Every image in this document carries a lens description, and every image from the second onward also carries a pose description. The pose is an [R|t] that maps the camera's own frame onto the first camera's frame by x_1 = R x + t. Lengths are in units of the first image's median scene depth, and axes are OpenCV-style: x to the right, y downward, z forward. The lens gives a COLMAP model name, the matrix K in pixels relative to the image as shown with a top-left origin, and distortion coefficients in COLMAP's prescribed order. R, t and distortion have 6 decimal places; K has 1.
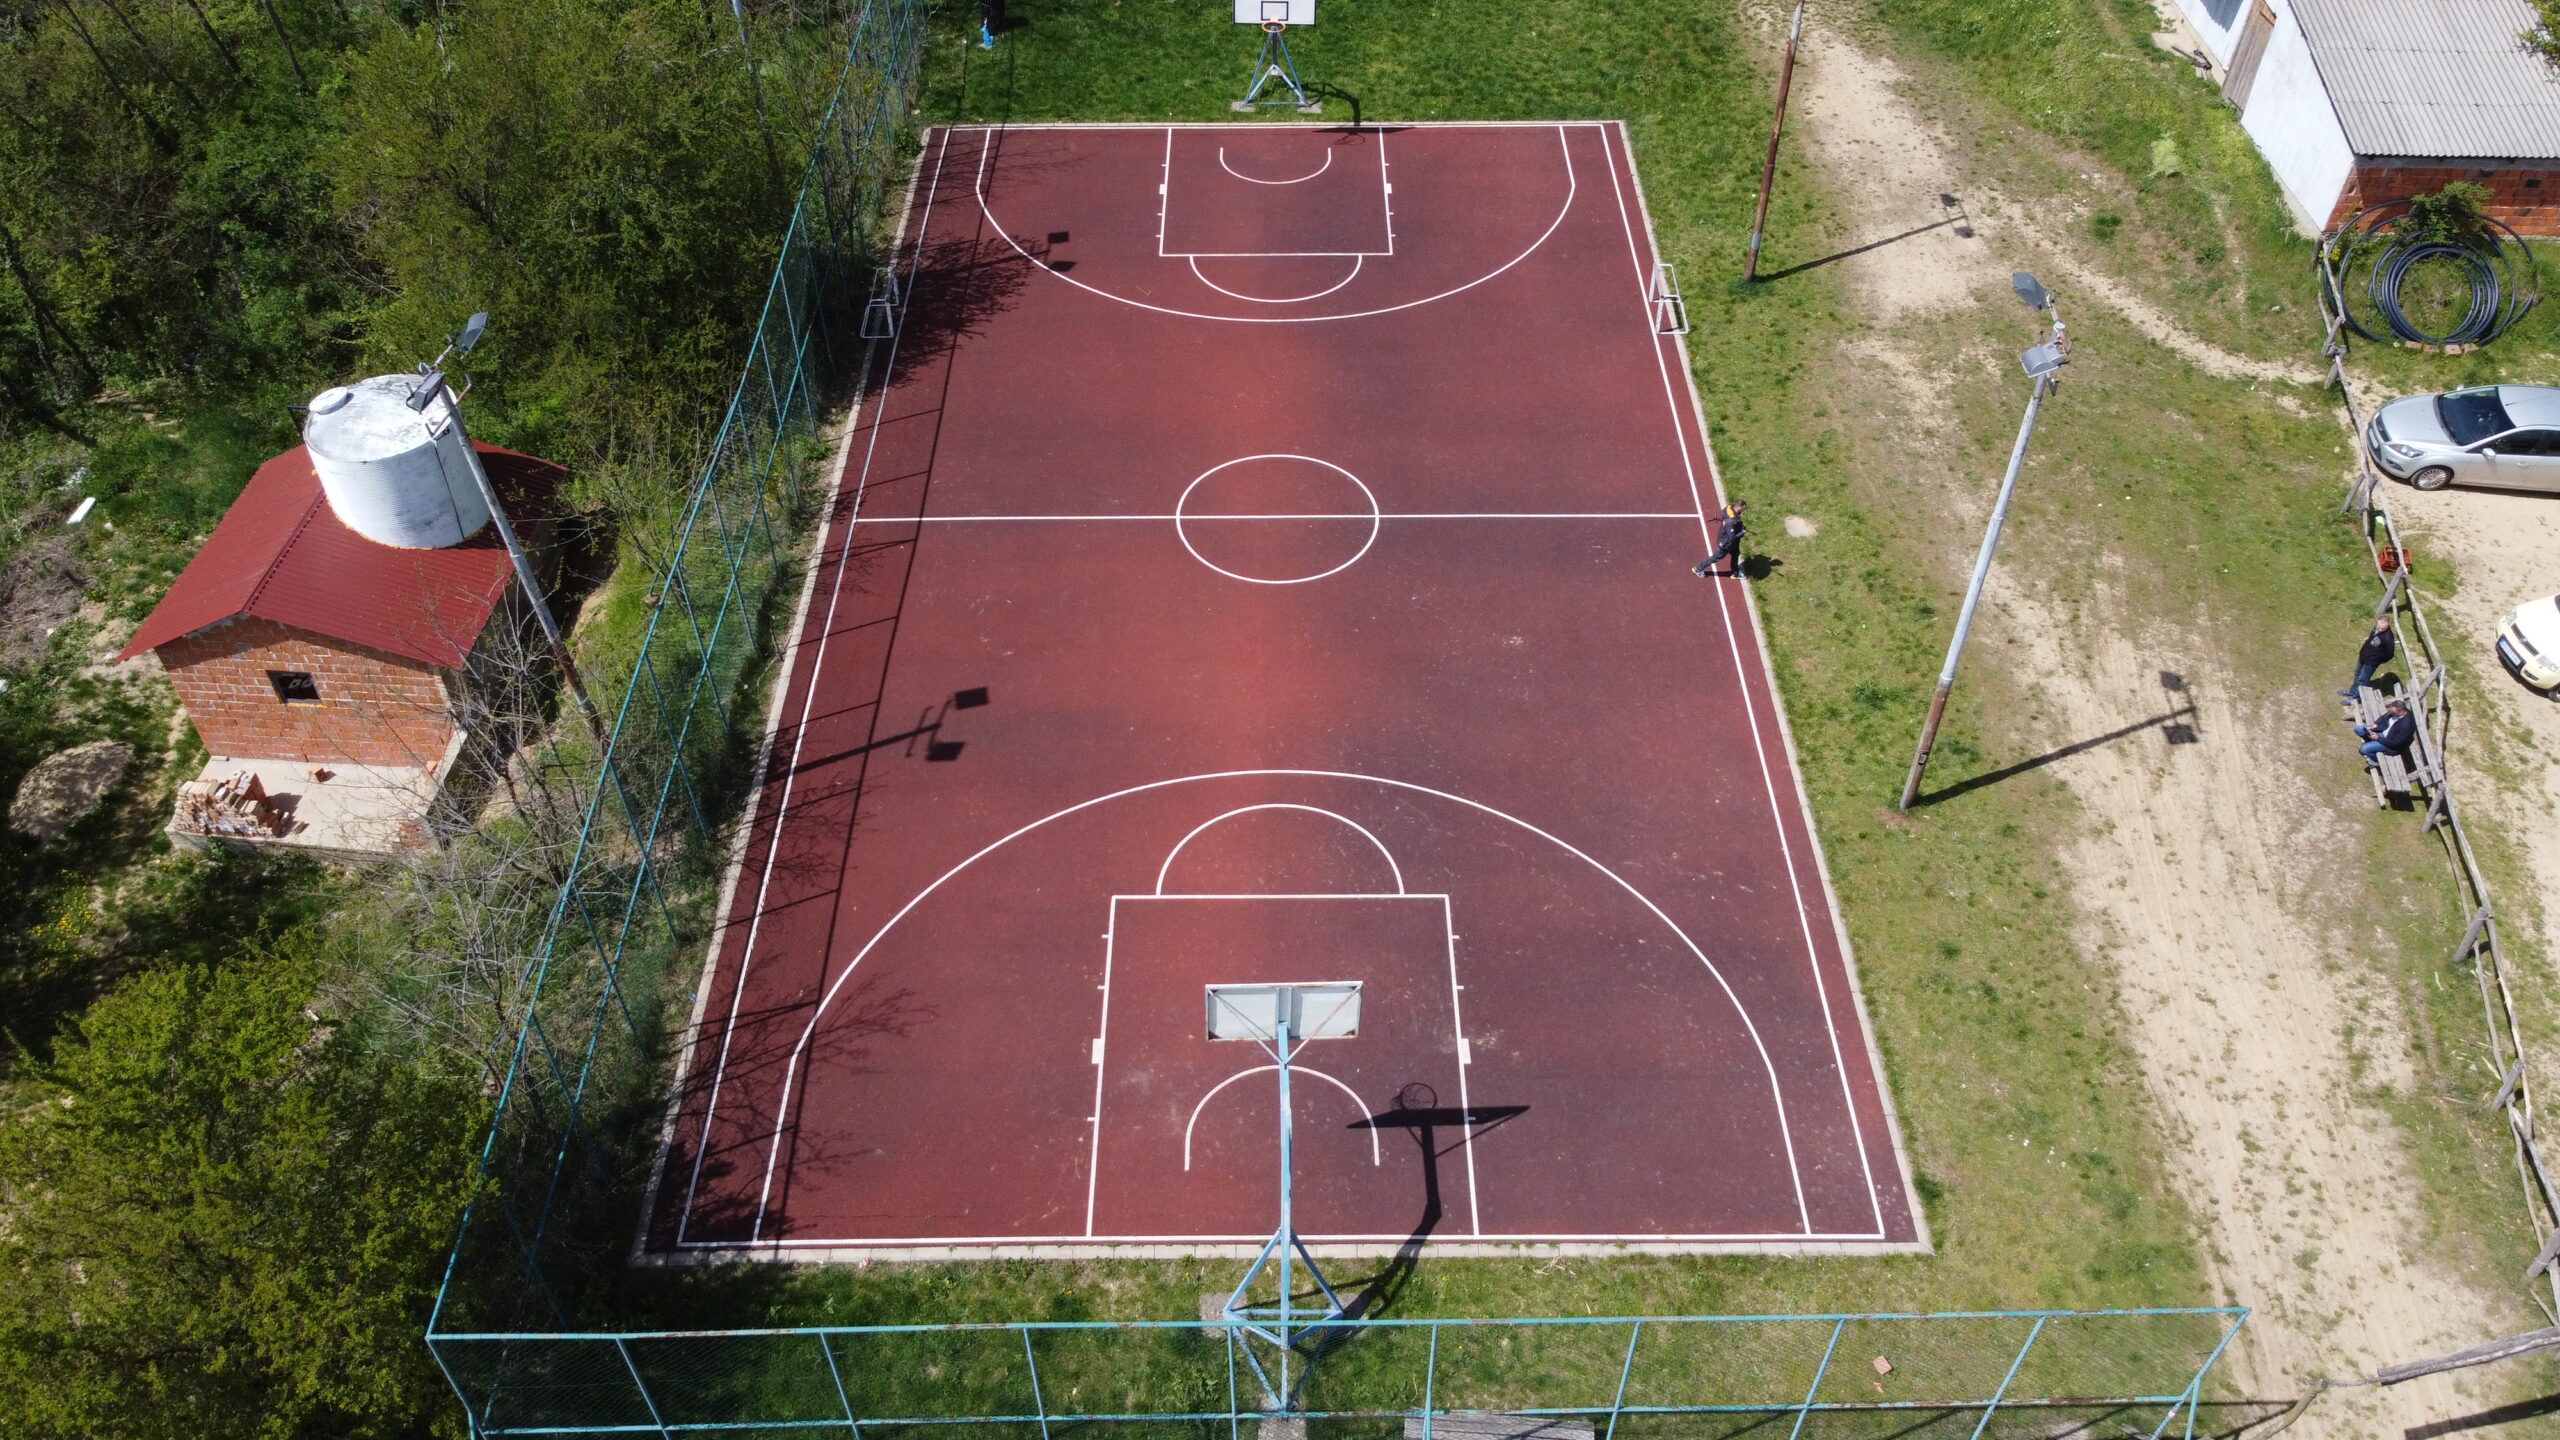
lens RADIAL K [[1925.9, 0, 1278.5], [0, 1925.9, 723.0], [0, 0, 1]] dist [-0.003141, -0.003592]
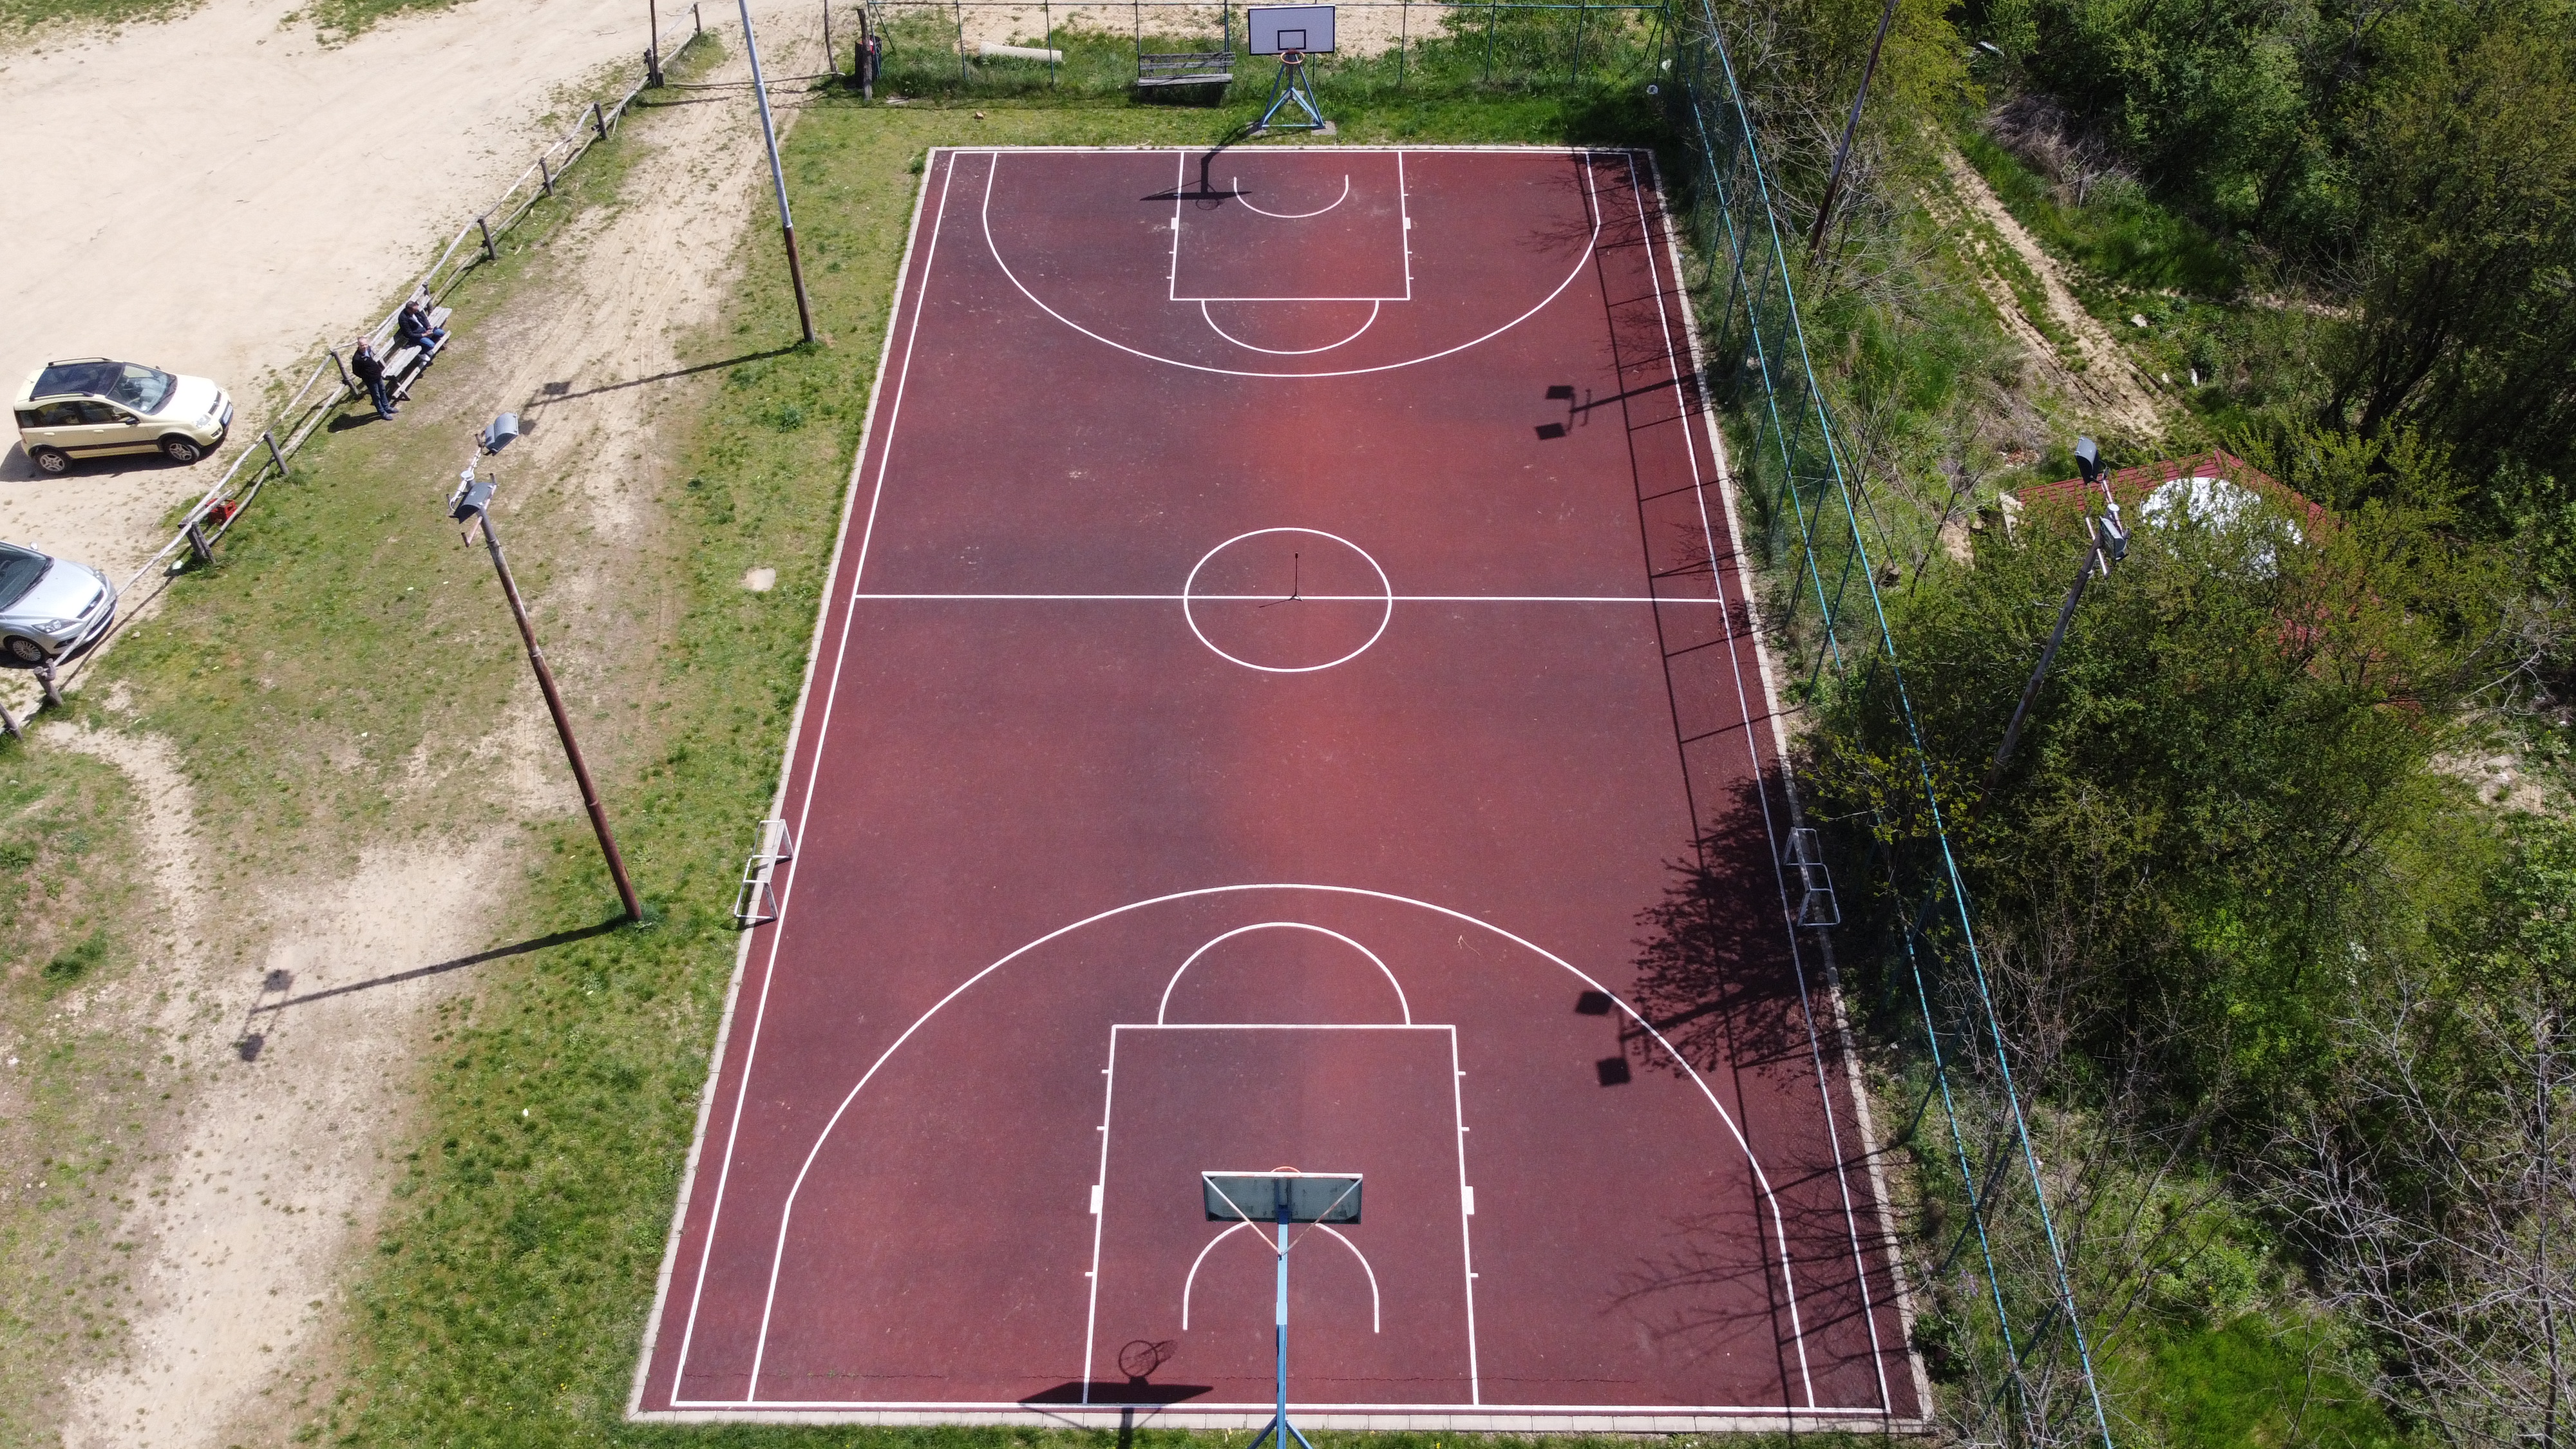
lens RADIAL K [[1938.0, 0, 1279.7], [0, 1938.0, 725.2], [0, 0, 1]] dist [-0.003141, -0.003592]
pose [[-0.999912, -0.011075, 0.007323, -0.005045], [0.007814, -0.044970, 0.998958, -1.291543], [-0.010734, 0.998927, 0.045053, 1.207537]]
